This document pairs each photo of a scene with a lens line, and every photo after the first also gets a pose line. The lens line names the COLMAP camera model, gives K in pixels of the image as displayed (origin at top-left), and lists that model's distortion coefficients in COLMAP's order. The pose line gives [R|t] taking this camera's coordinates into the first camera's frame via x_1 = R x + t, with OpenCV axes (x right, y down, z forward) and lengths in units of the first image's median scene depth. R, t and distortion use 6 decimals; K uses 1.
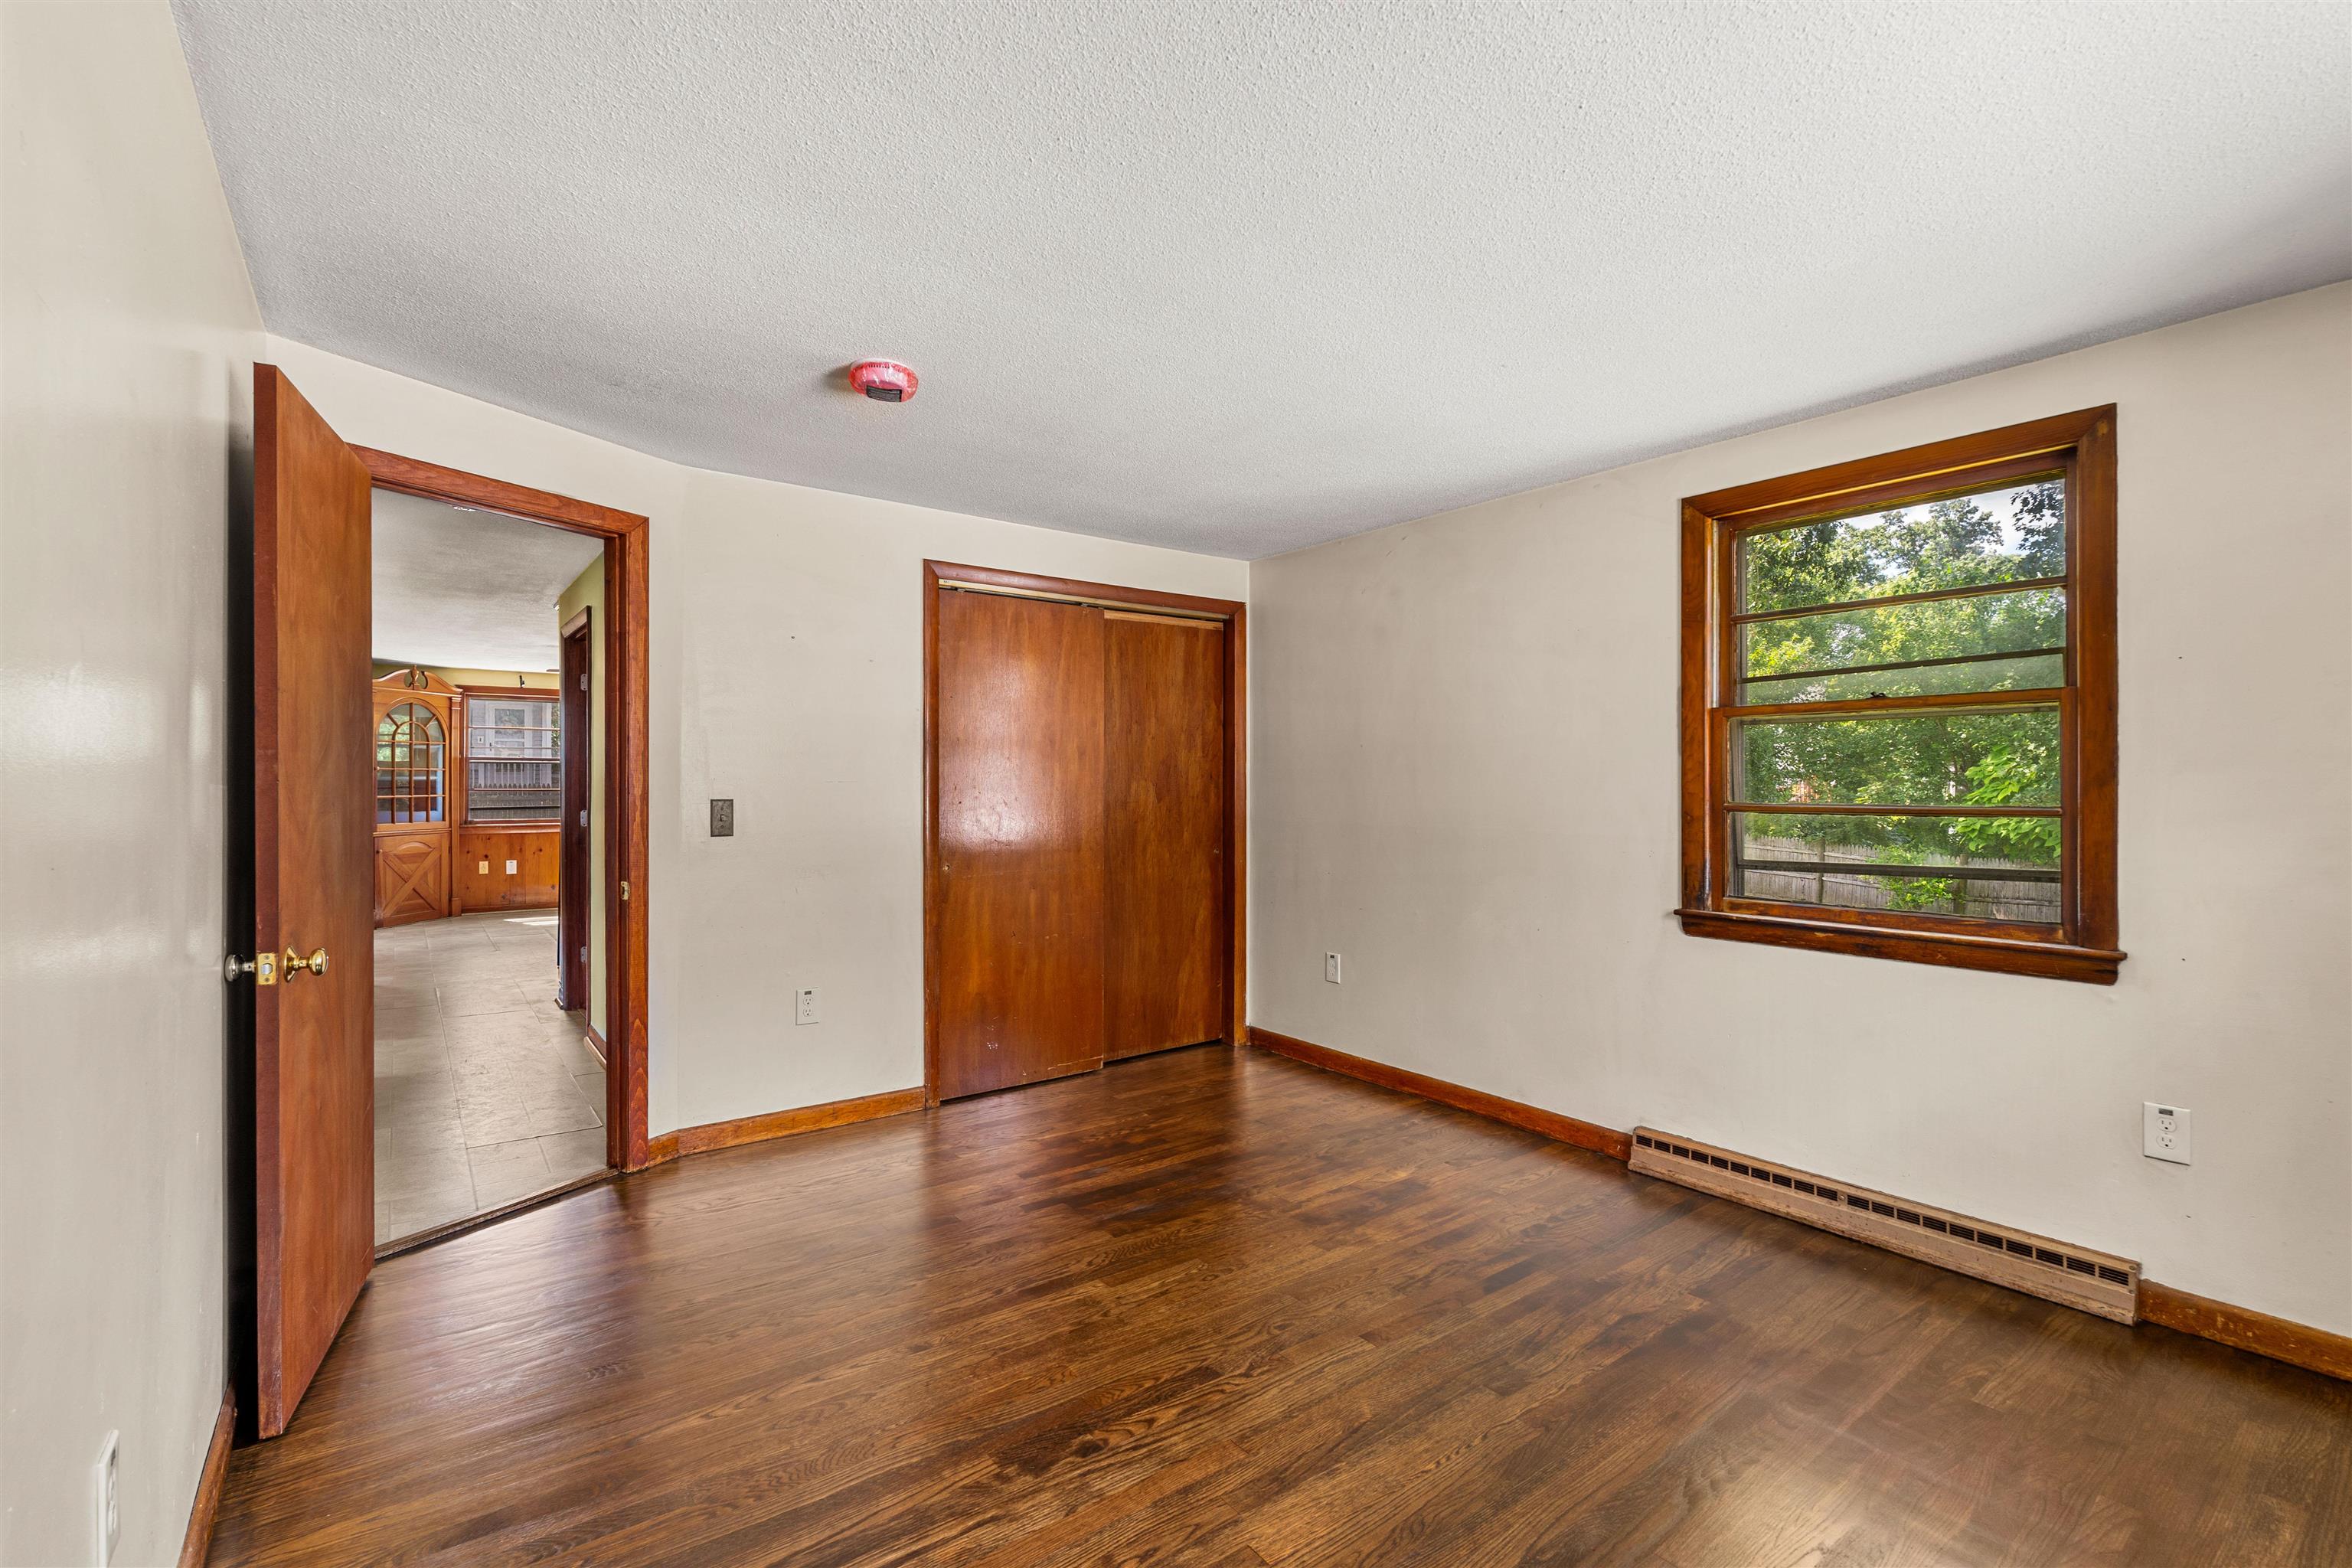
lens RADIAL K [[1047.0, 0, 1180.5], [0, 1047.0, 784.1], [0, 0, 1]] dist [-0.004306, -0.000154]
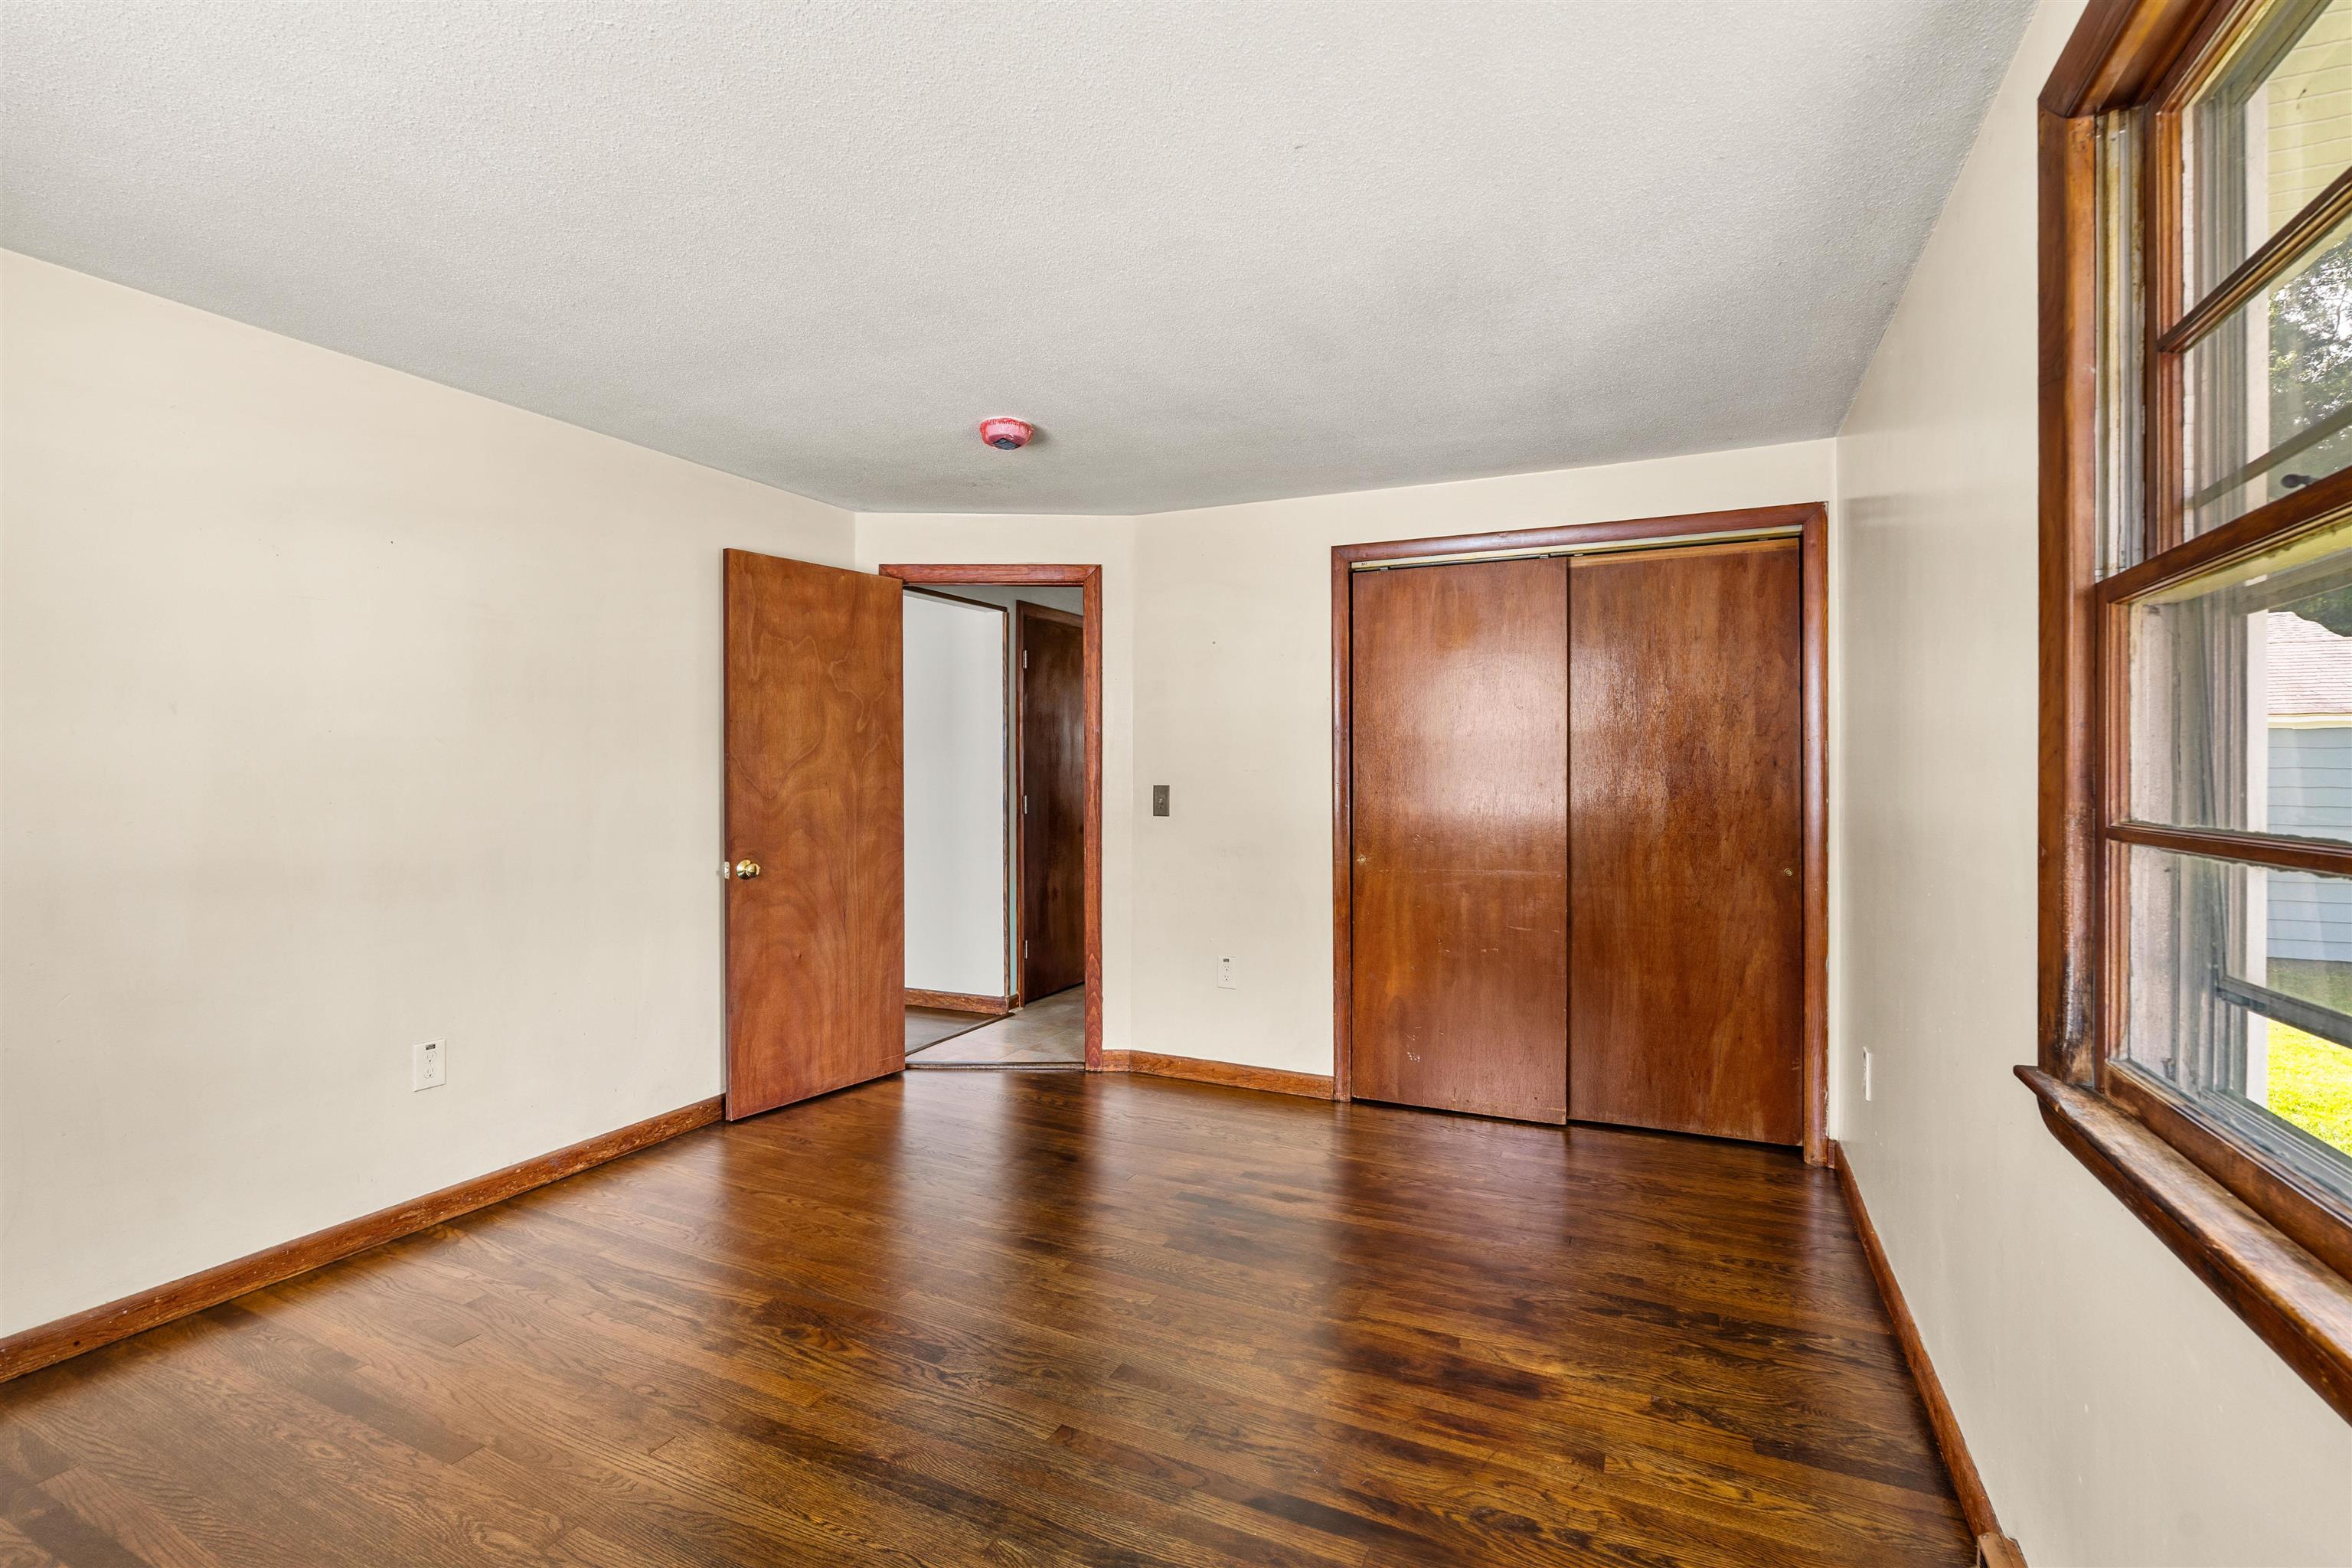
lens RADIAL K [[1047.0, 0, 1180.5], [0, 1047.0, 784.1], [0, 0, 1]] dist [-0.004306, -0.000154]
pose [[0.468497, 0.011428, -0.883391, 0.654162], [-0.002485, 0.999929, 0.011617, -0.001057], [0.883462, -0.003247, 0.468492, 0.470959]]
